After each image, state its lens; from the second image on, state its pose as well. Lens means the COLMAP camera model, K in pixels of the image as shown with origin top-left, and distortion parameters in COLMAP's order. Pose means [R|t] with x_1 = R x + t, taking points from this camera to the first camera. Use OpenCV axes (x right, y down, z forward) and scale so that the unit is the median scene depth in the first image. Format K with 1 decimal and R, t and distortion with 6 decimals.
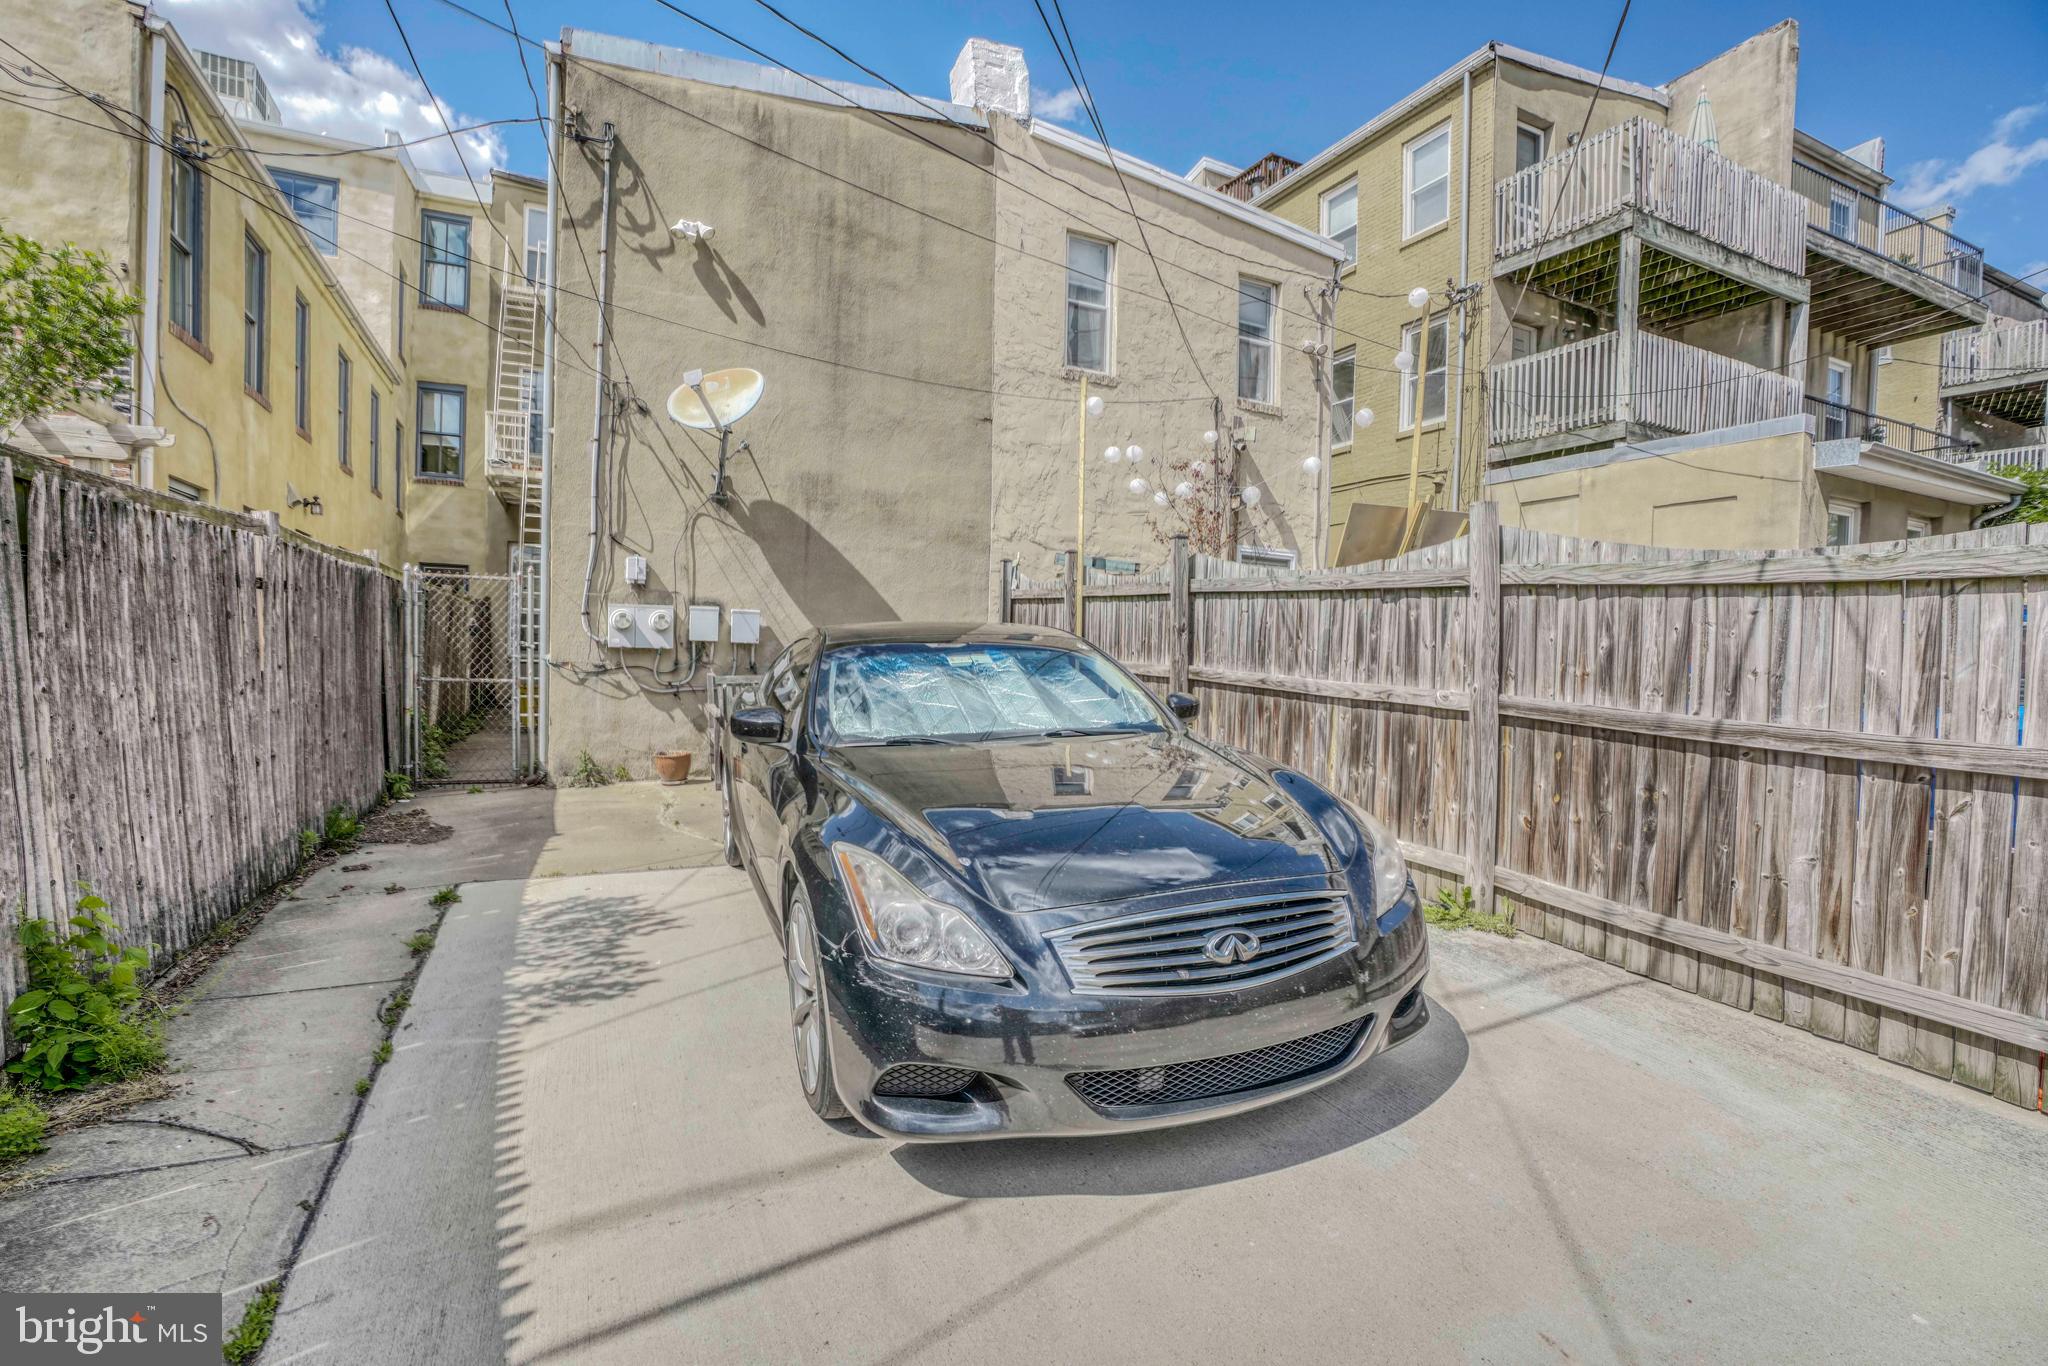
lens RADIAL K [[977.4, 0, 1021.1], [0, 977.4, 687.0], [0, 0, 1]] dist [-0.067258, 0.028725]
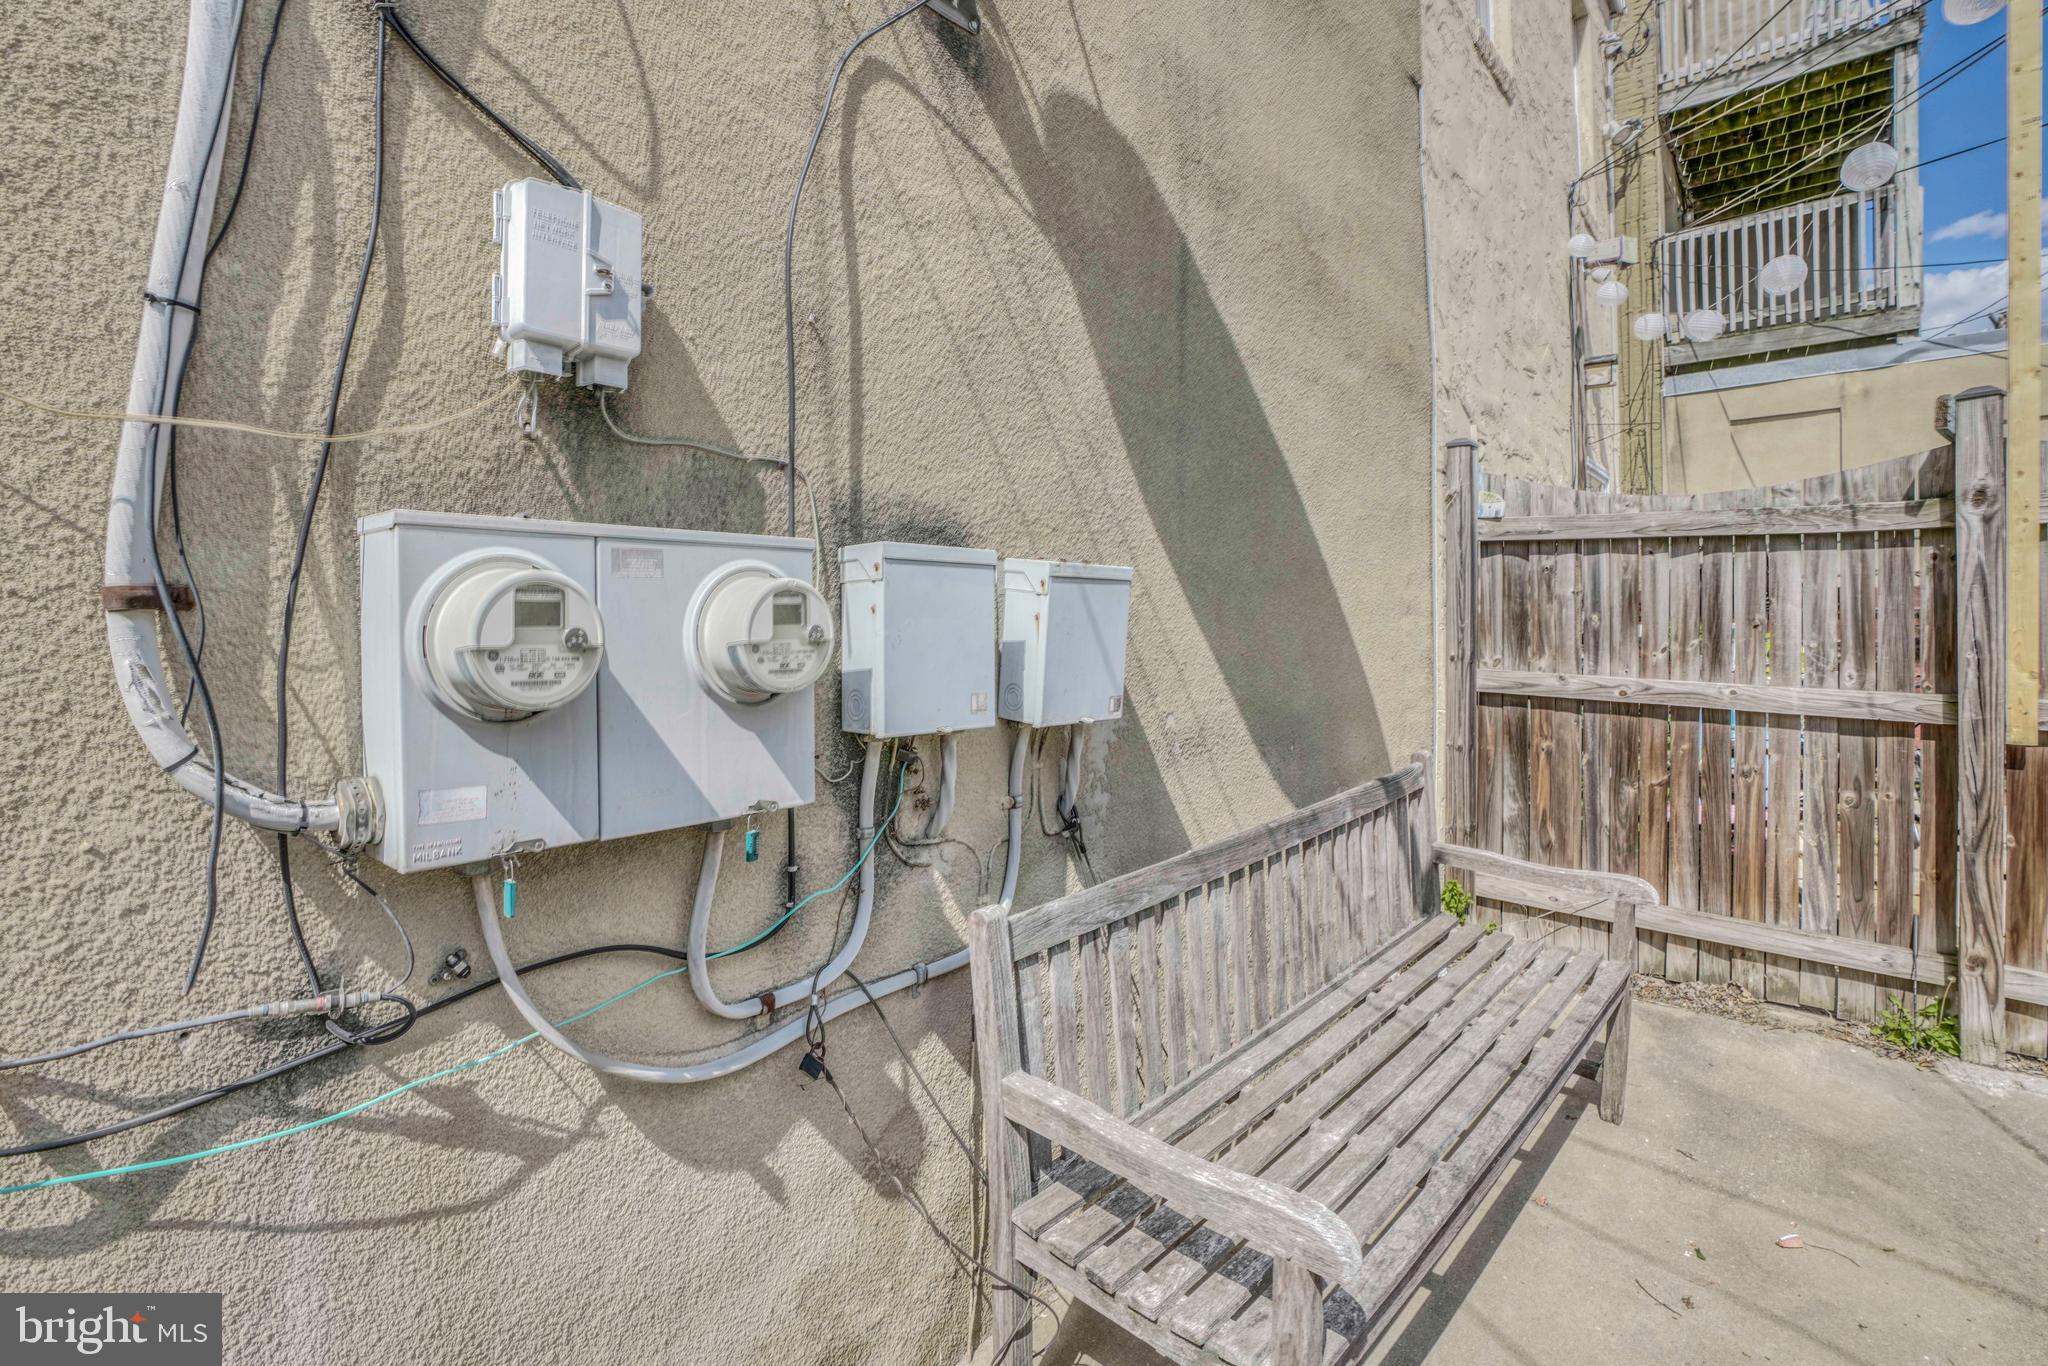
lens RADIAL K [[967.3, 0, 1012.5], [0, 967.3, 633.3], [0, 0, 1]] dist [-0.064064, 0.021637]
pose [[0.942080, -0.025231, 0.334438, -0.356466], [0.029830, 0.999518, -0.008621, -0.061451], [-0.334059, 0.018098, 0.942378, 0.784248]]
